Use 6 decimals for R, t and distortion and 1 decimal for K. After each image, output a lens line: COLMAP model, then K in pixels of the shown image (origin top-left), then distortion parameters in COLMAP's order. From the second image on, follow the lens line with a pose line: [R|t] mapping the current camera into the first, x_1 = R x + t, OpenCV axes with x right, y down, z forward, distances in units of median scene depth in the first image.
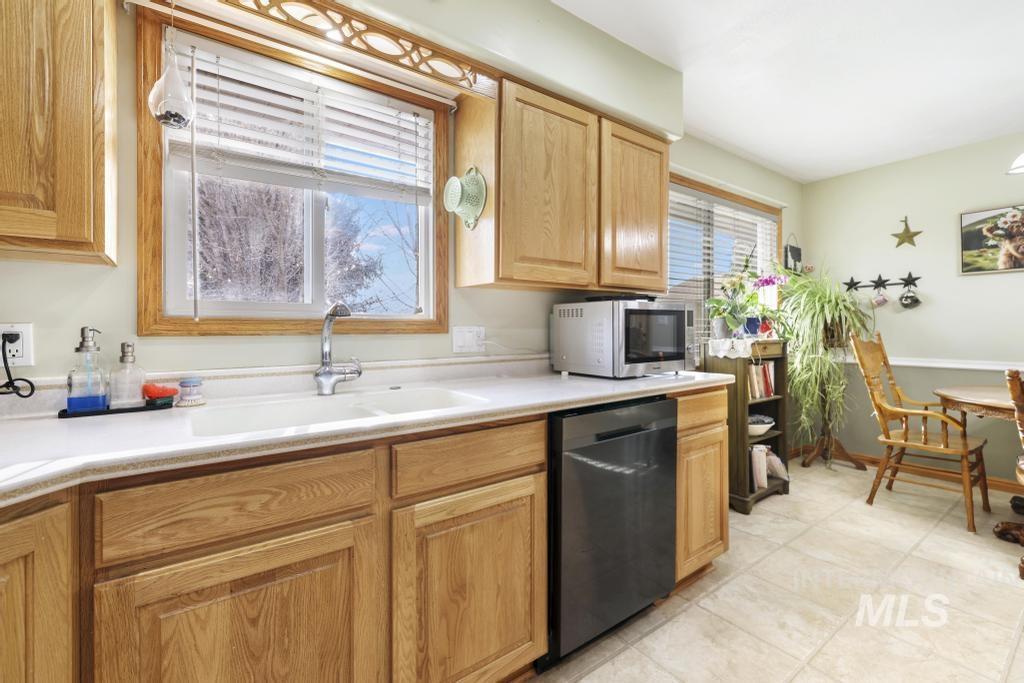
lens RADIAL K [[441.0, 0, 488.1], [0, 441.0, 329.3], [0, 0, 1]] dist [-0.013565, 0.003166]
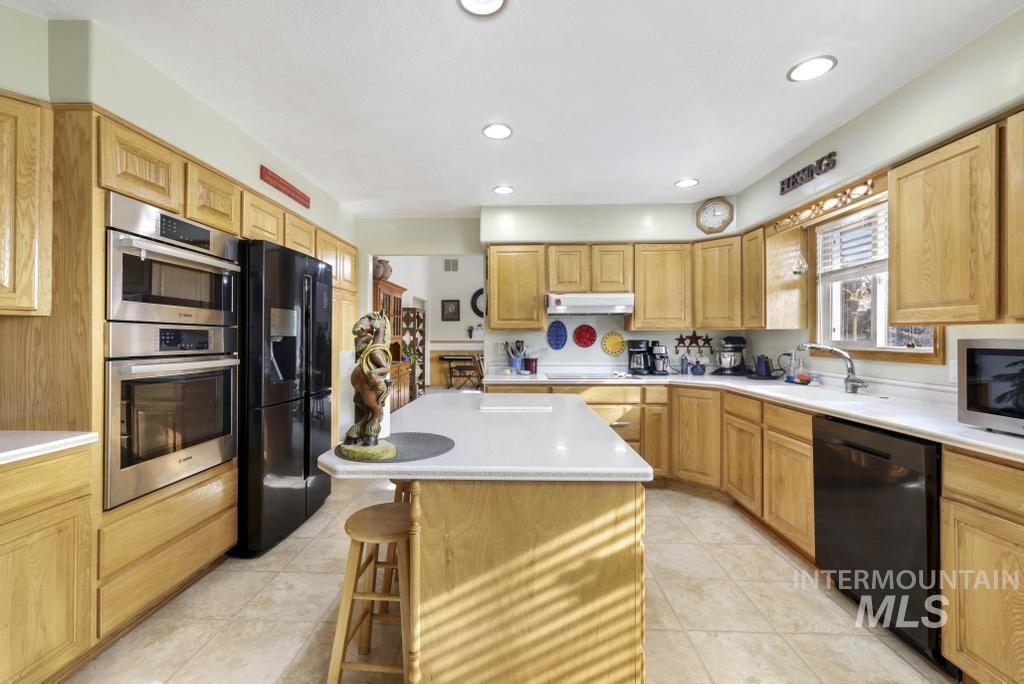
lens RADIAL K [[441.0, 0, 523.3], [0, 441.0, 338.9], [0, 0, 1]] dist [-0.013565, 0.003166]
pose [[-0.560437, 0.008599, -0.828152, 1.028087], [-0.003183, 0.999916, 0.012536, -0.048689], [0.828191, 0.009662, -0.560363, 0.505712]]
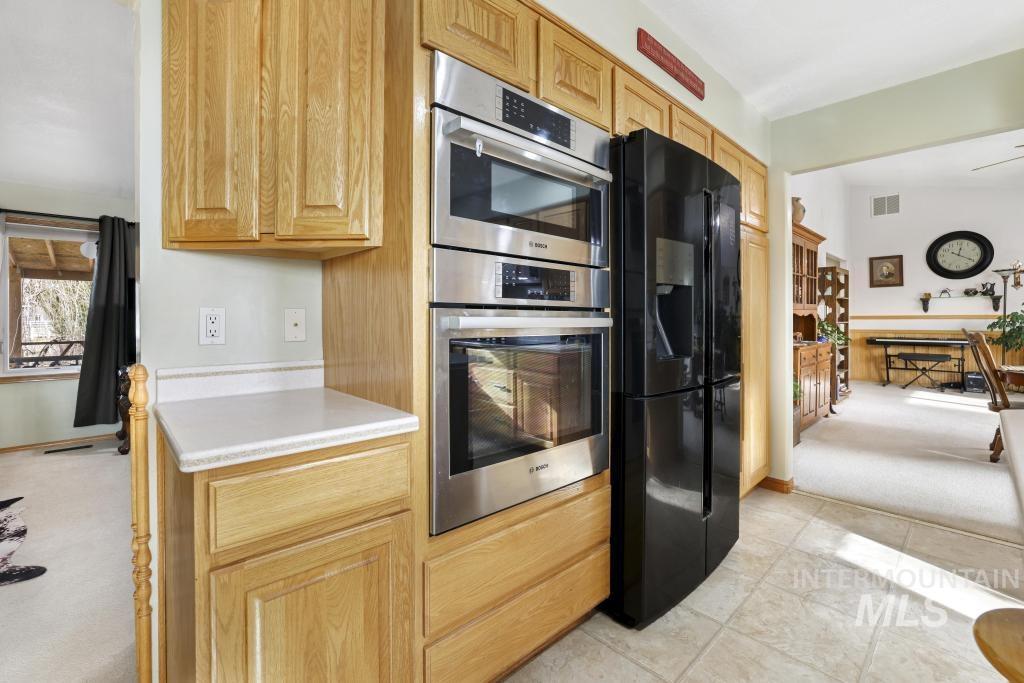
lens RADIAL K [[441.0, 0, 503.6], [0, 441.0, 320.7], [0, 0, 1]] dist [-0.013565, 0.003166]
pose [[-0.989521, 0.012870, -0.143817, 0.855389], [0.012071, 0.999906, 0.006426, -0.001872], [0.143886, 0.004622, -0.989584, 0.120135]]
